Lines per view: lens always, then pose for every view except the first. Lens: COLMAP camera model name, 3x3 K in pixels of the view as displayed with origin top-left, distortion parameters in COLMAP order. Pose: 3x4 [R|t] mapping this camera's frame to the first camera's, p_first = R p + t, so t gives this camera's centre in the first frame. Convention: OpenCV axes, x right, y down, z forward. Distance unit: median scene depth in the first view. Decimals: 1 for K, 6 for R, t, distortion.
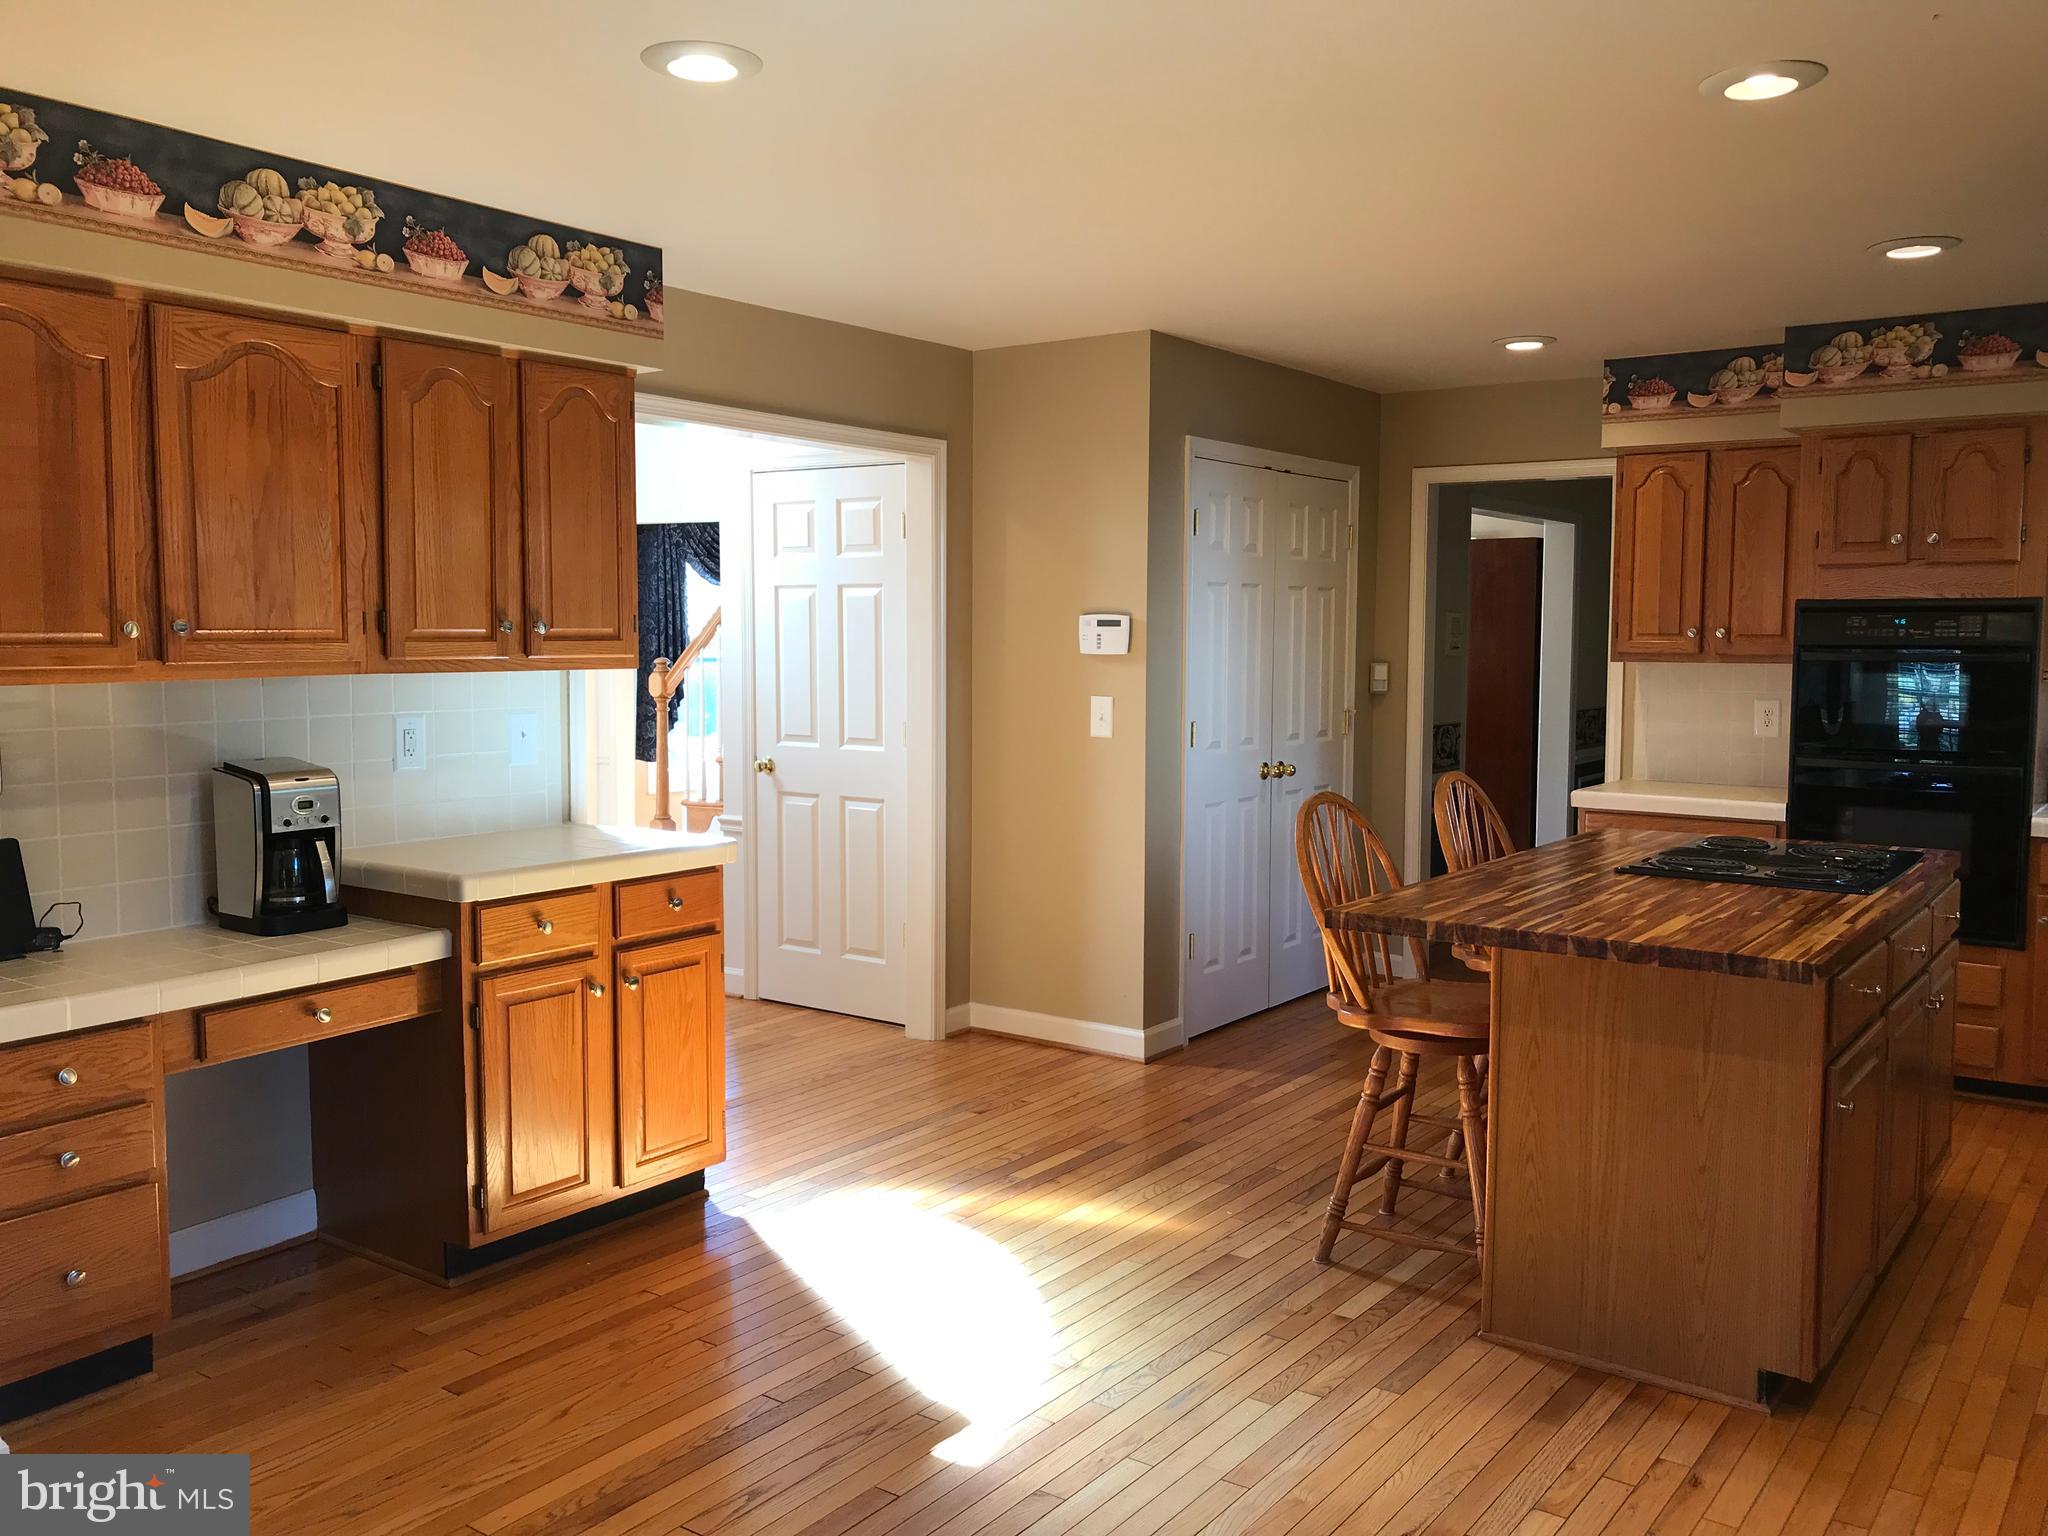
lens RADIAL K [[1702.5, 0, 1078.2], [0, 1702.5, 769.3], [0, 0, 1]] dist [0.088555, -0.008100]
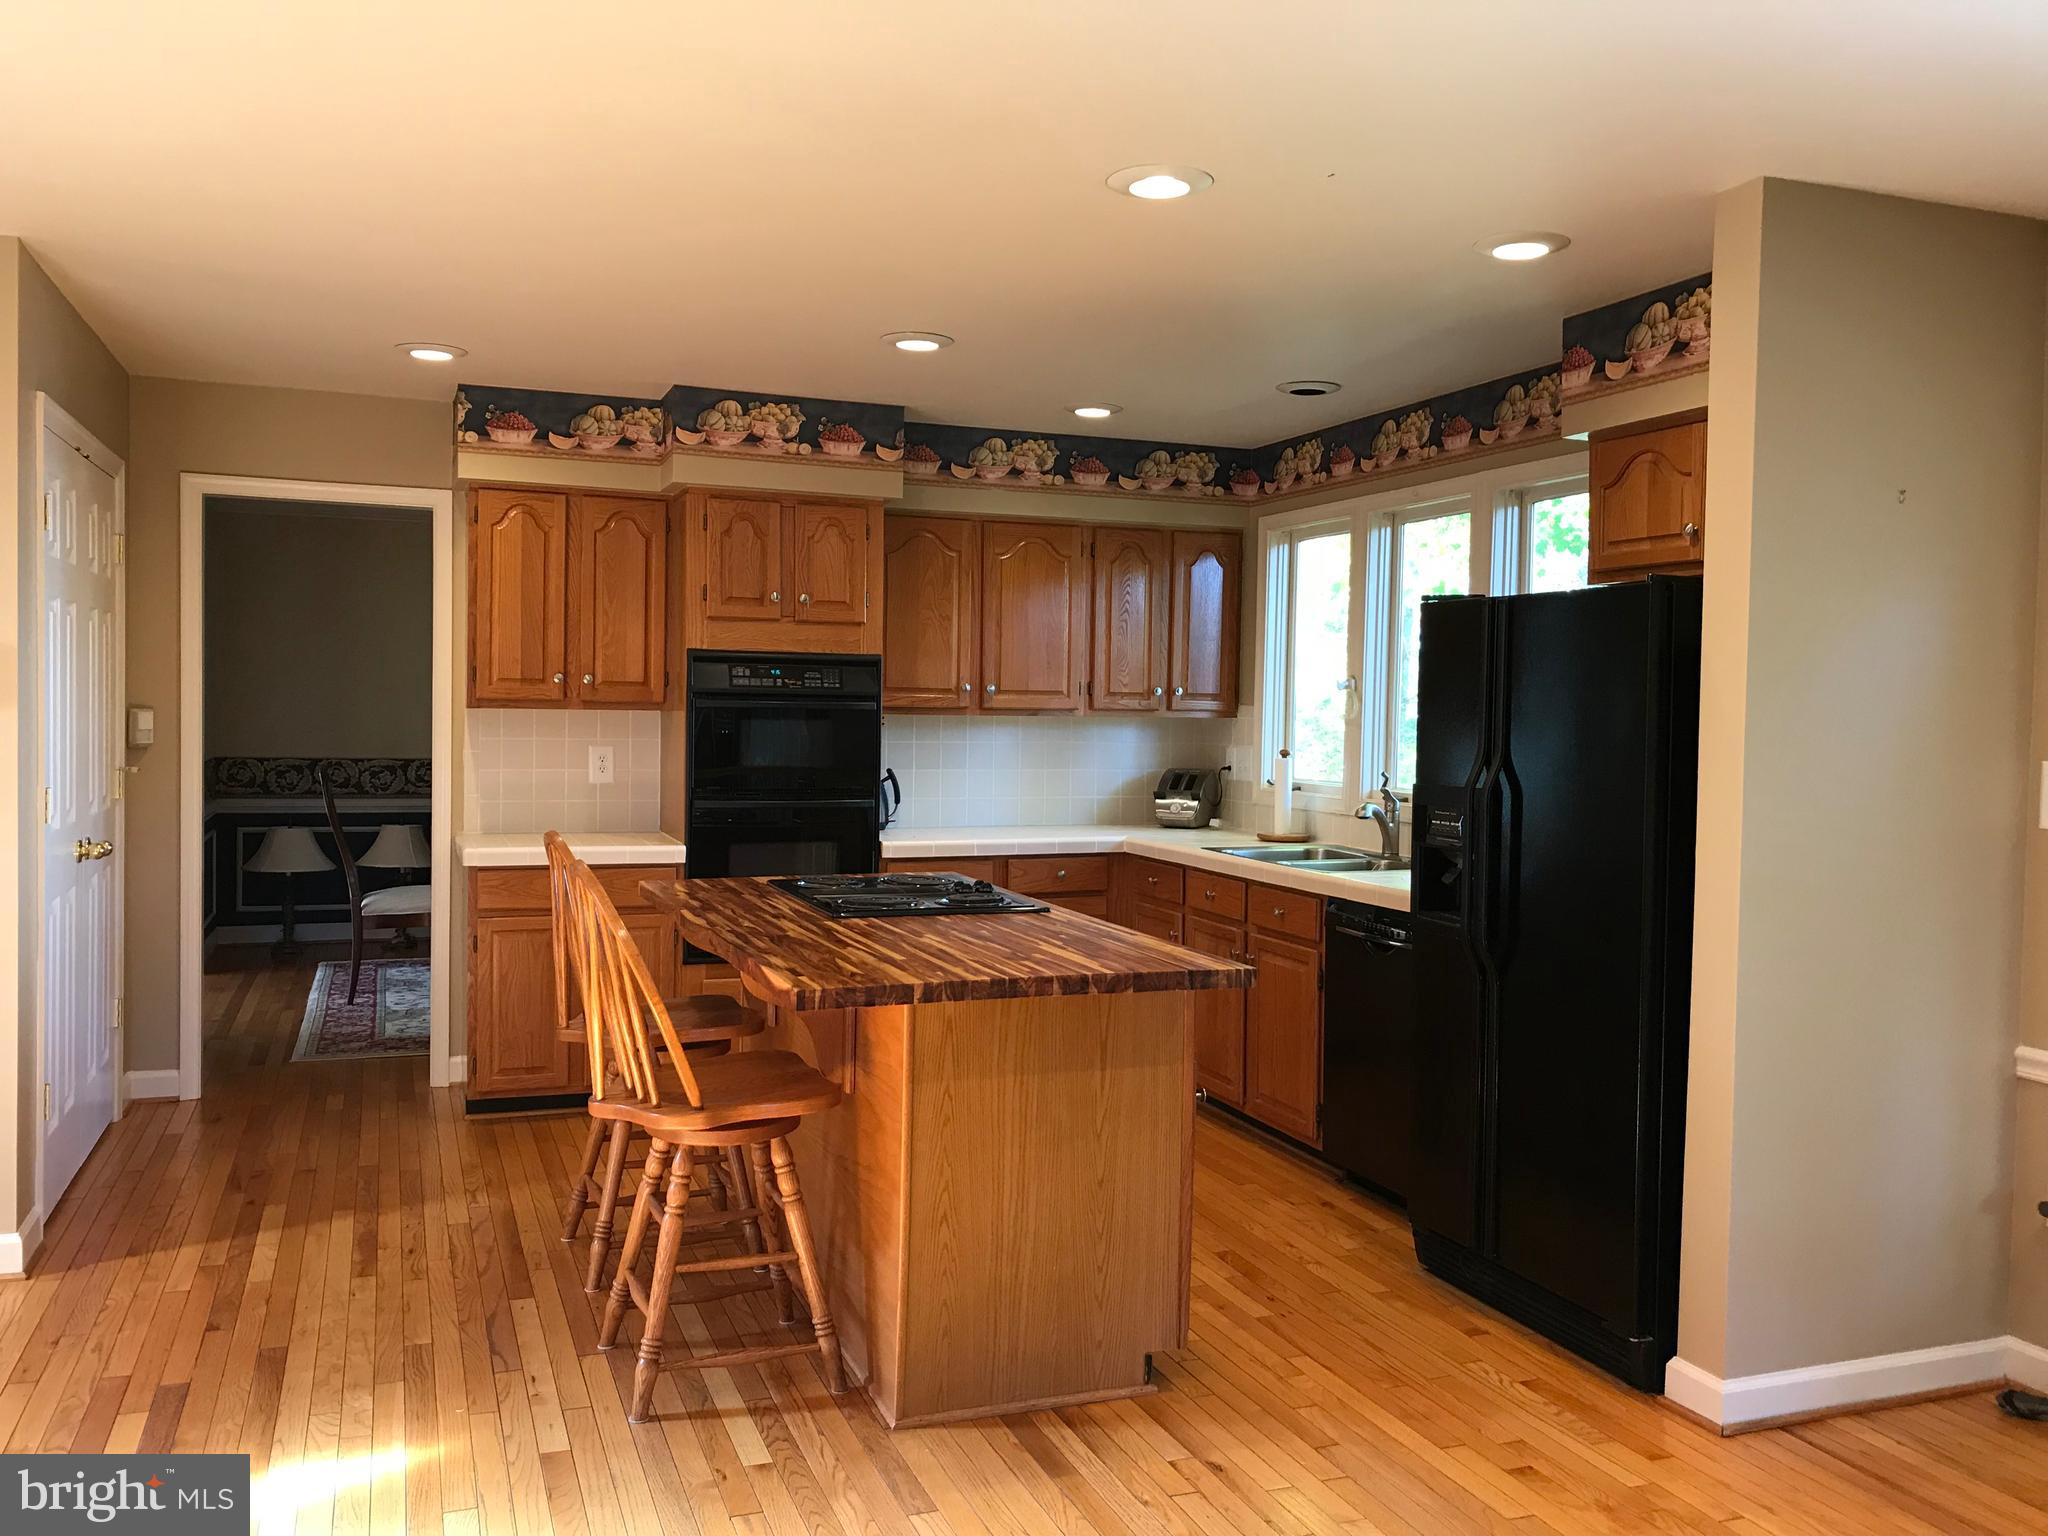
lens RADIAL K [[1678.2, 0, 1024.0], [0, 1678.2, 768.0], [0, 0, 1]] dist [0.092609, -0.140964]
pose [[0.577872, -0.028265, 0.815638, -0.313920], [0.053706, 0.998551, -0.003446, -0.012942], [-0.814359, 0.045796, 0.578552, 0.270526]]
